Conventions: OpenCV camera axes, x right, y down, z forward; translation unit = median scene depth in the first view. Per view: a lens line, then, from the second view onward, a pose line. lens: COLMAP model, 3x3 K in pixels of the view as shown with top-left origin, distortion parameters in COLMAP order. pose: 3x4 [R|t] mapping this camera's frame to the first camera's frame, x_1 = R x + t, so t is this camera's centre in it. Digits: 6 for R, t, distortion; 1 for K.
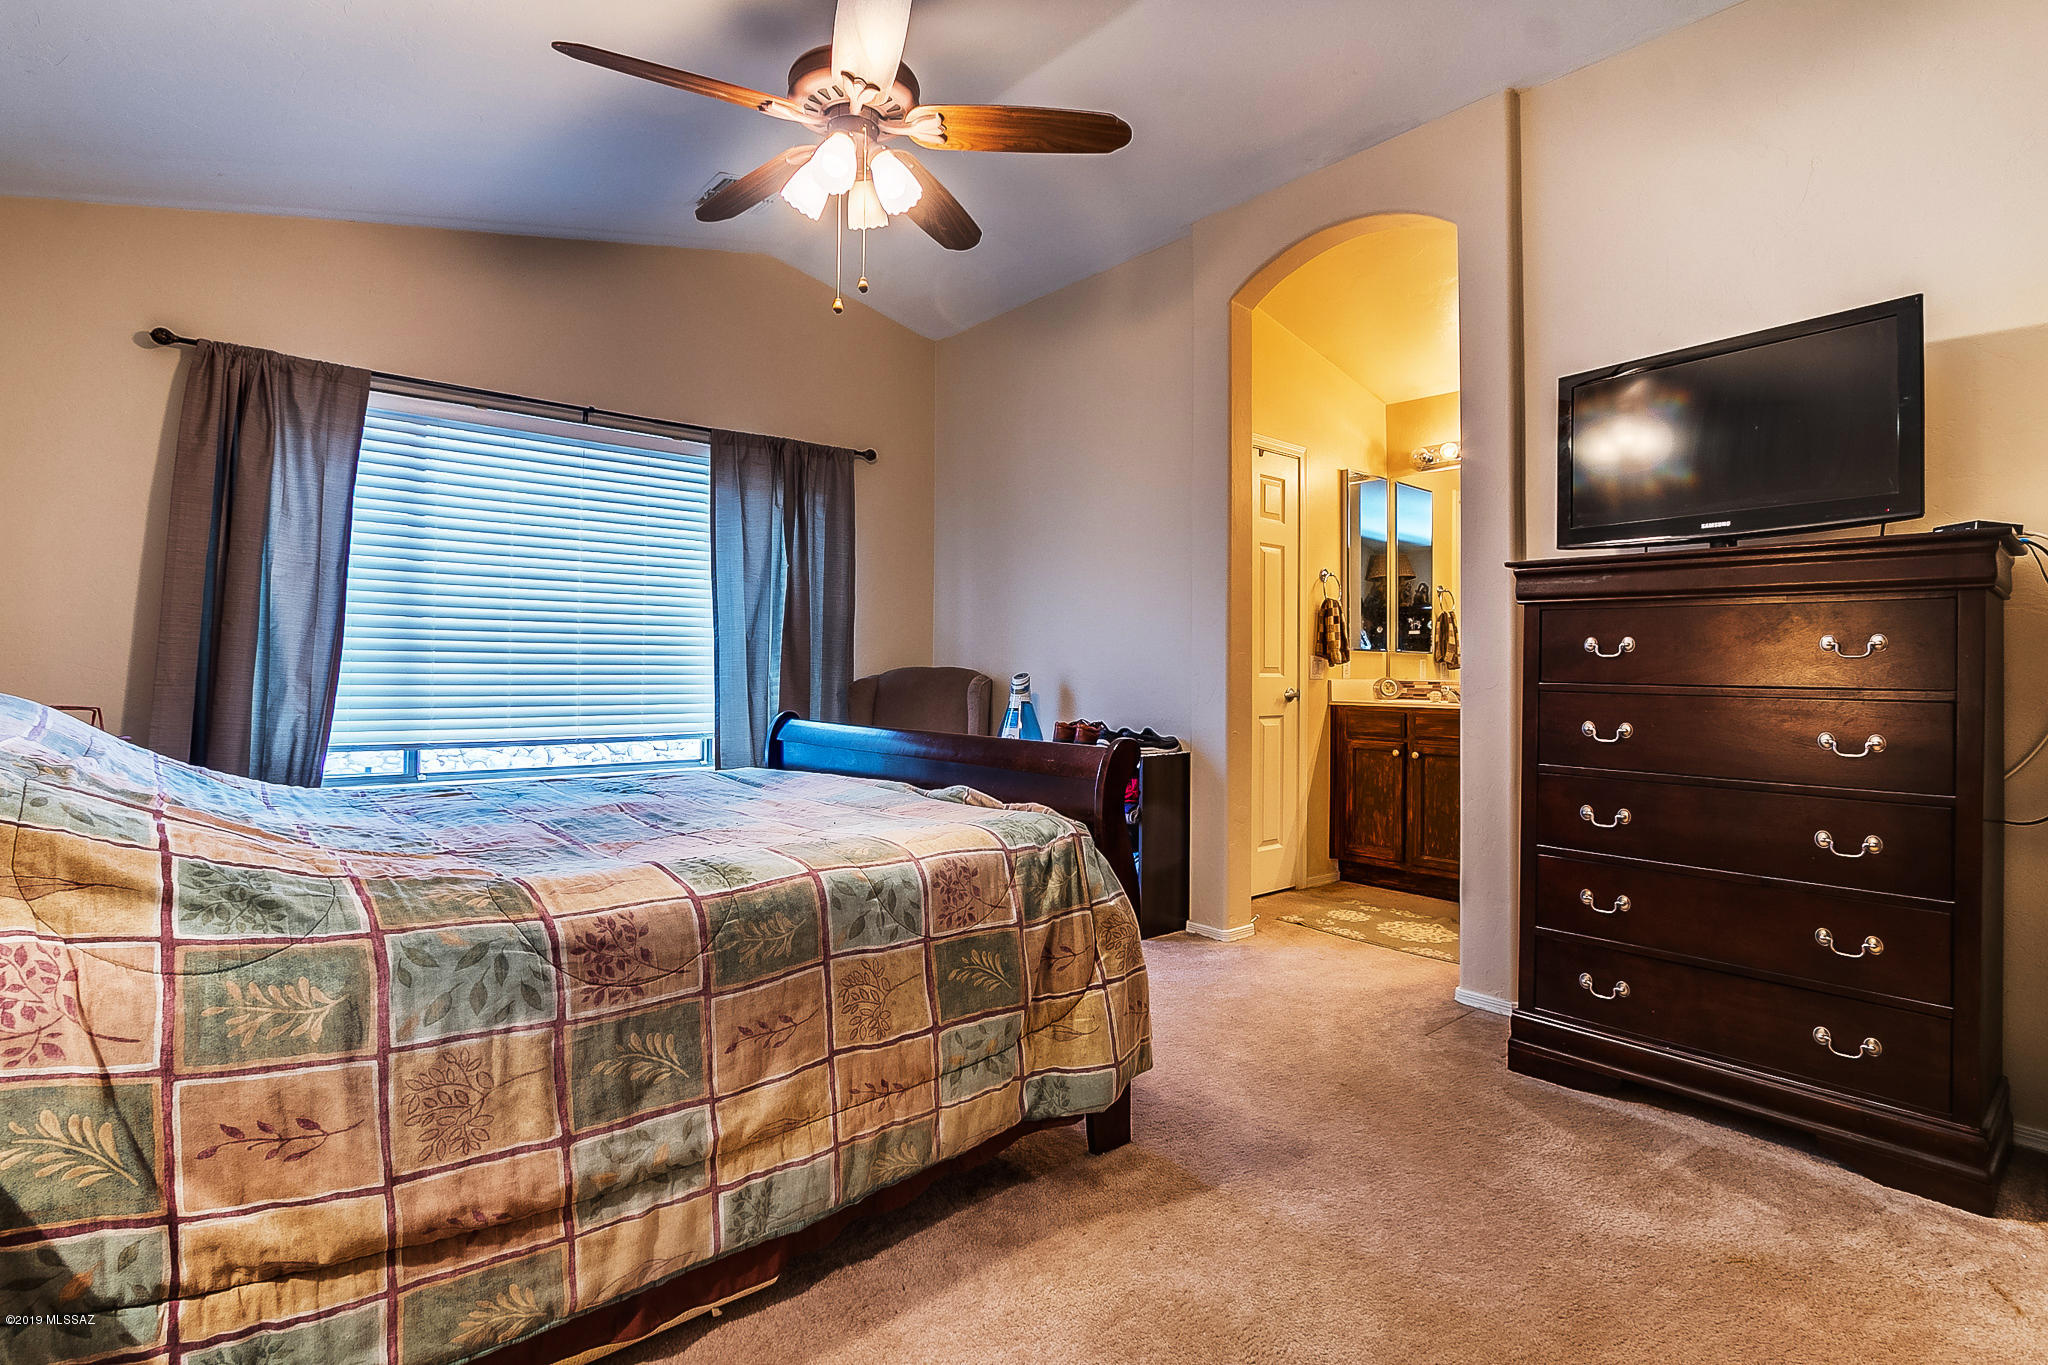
lens RADIAL K [[929.9, 0, 1043.4], [0, 929.9, 644.2], [0, 0, 1]] dist [-0.031629, 0.005774]
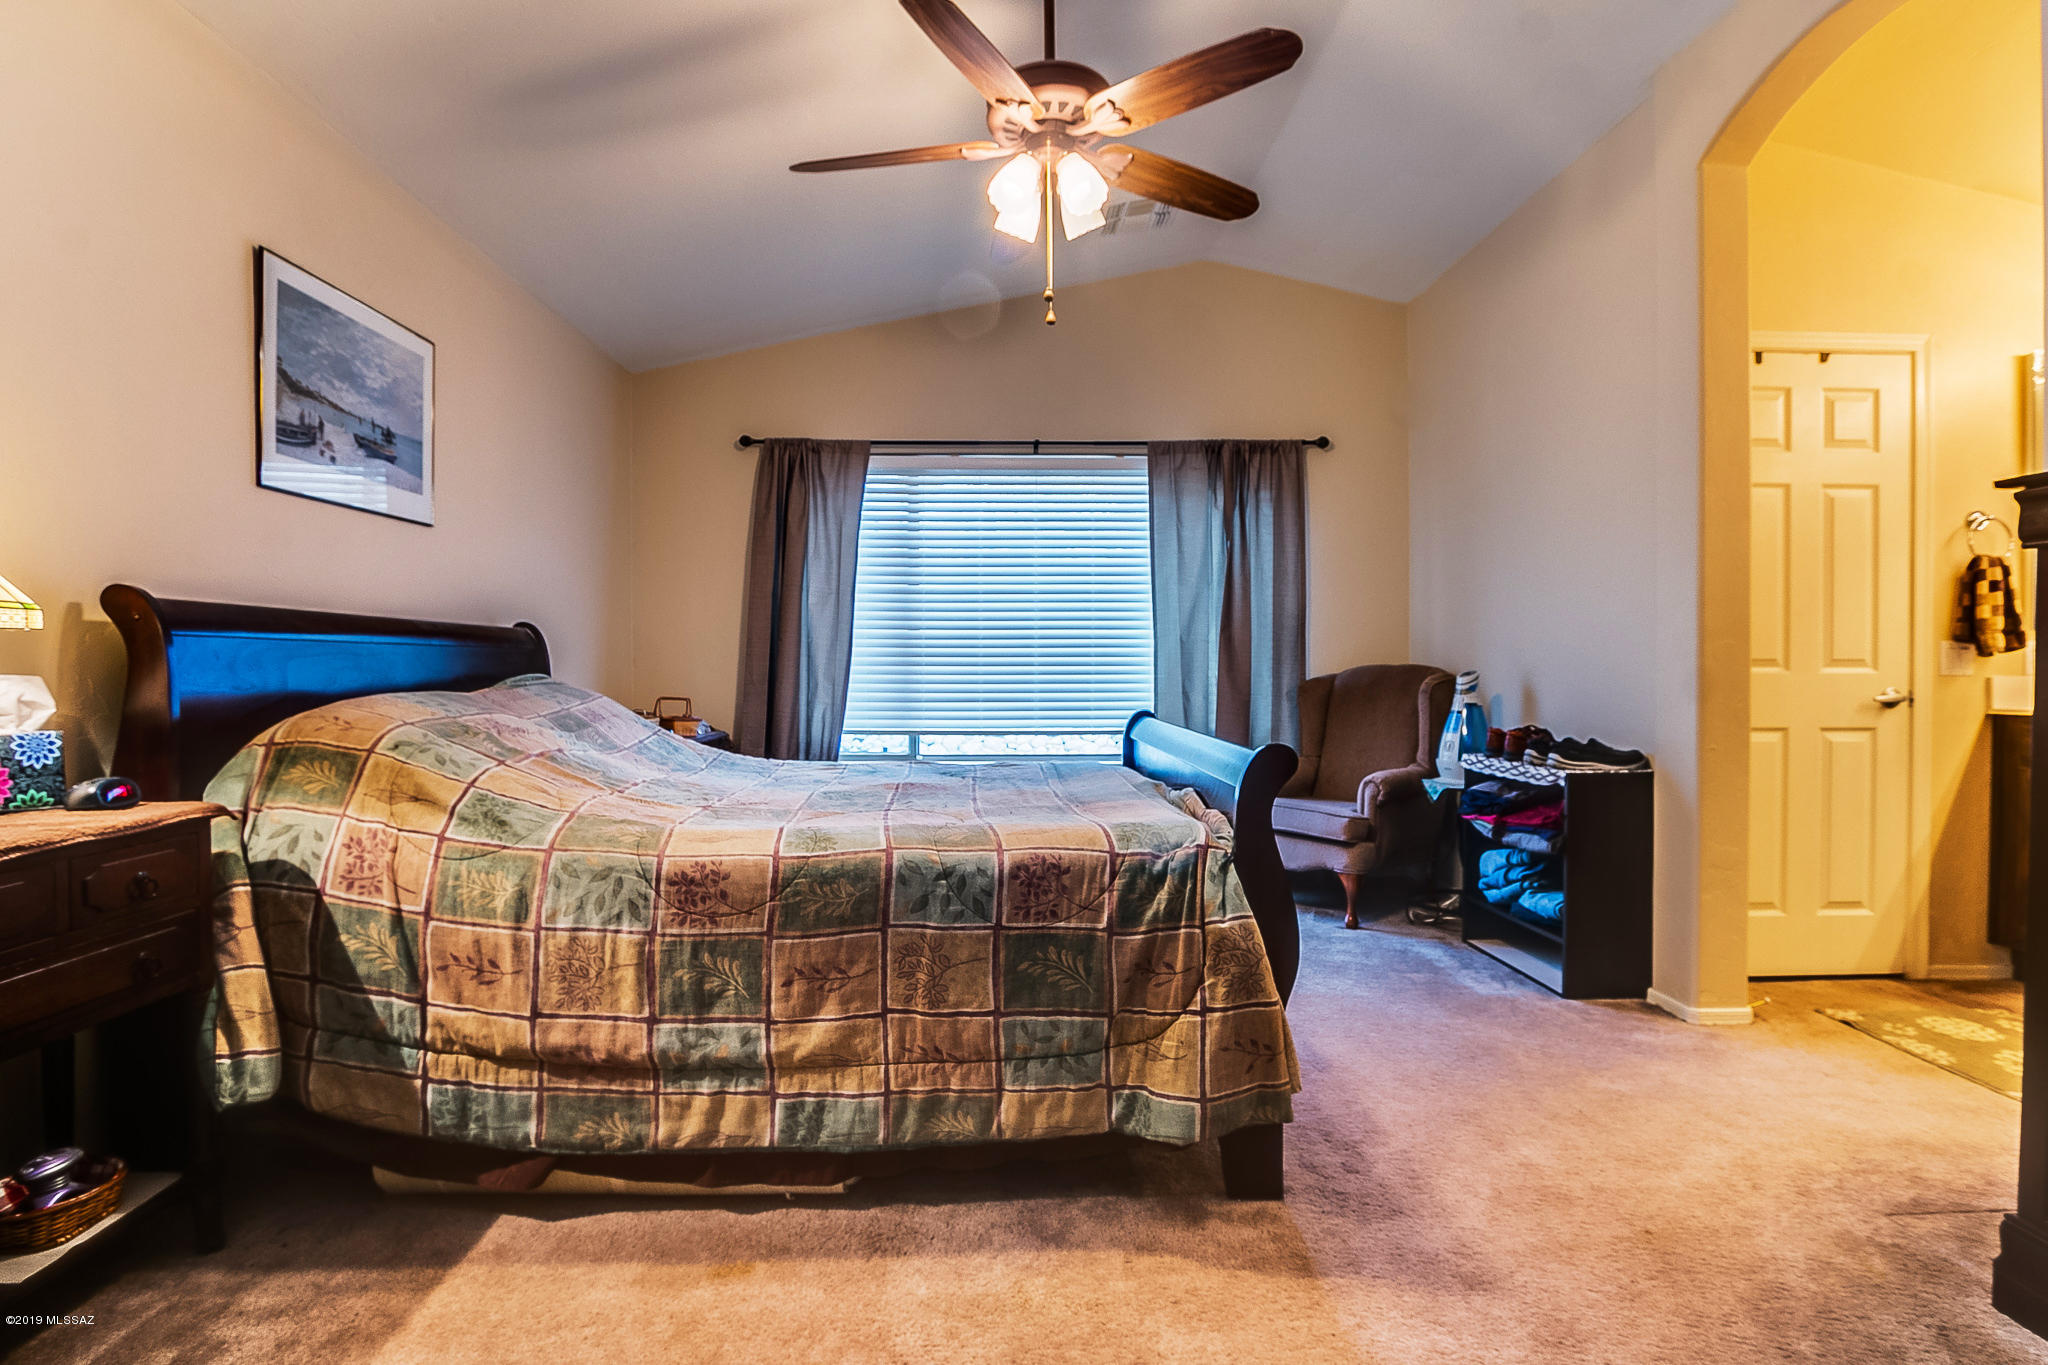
lens RADIAL K [[929.9, 0, 1012.2], [0, 929.9, 670.8], [0, 0, 1]] dist [-0.031629, 0.005774]
pose [[0.788512, -0.007670, -0.614972, 0.492563], [0.025542, 0.999468, 0.020284, 0.009215], [0.614489, -0.031701, 0.788288, 0.182723]]
